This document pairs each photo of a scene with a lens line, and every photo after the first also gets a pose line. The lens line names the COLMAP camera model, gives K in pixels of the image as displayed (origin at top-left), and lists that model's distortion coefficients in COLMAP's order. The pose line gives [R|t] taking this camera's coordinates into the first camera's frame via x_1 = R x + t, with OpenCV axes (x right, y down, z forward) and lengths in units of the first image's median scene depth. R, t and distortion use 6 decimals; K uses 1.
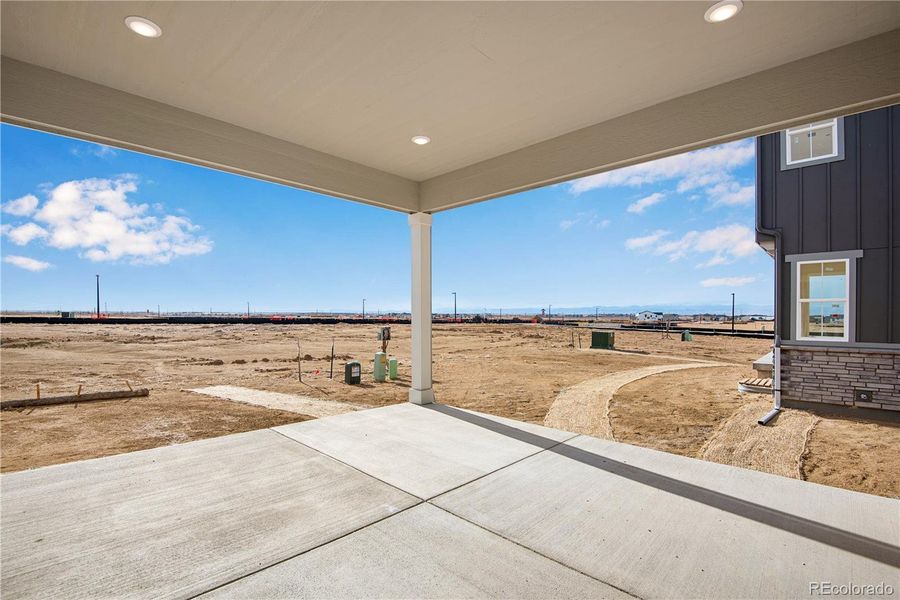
lens RADIAL K [[418.0, 0, 432.4], [0, 418.0, 313.5], [0, 0, 1]] dist [-0.001833, -0.000466]
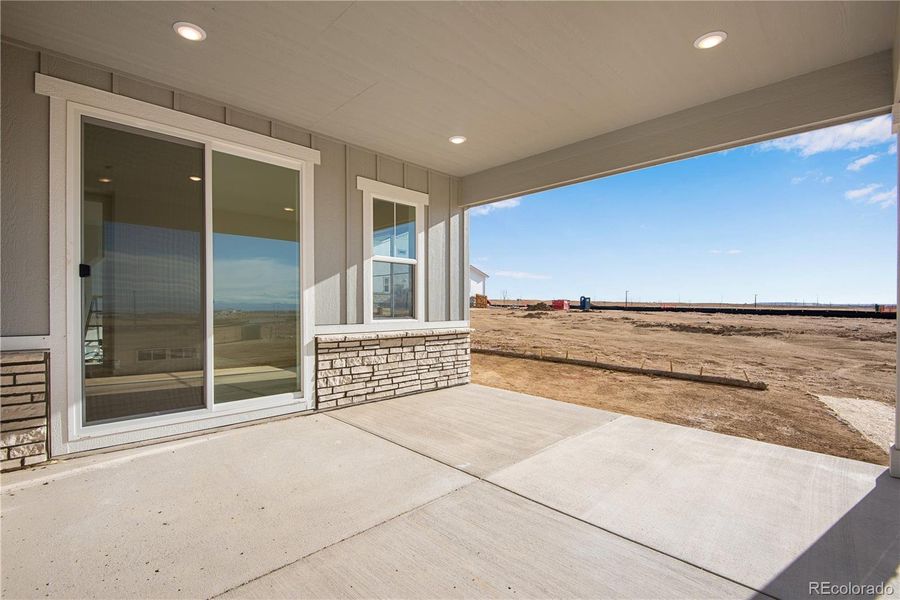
lens RADIAL K [[418.0, 0, 432.4], [0, 418.0, 313.5], [0, 0, 1]] dist [-0.001833, -0.000466]
pose [[-0.041093, 0.015384, -0.999037, 0.201194], [-0.001584, 0.999879, 0.015462, 0.004319], [0.999154, 0.002218, -0.041063, 0.181791]]
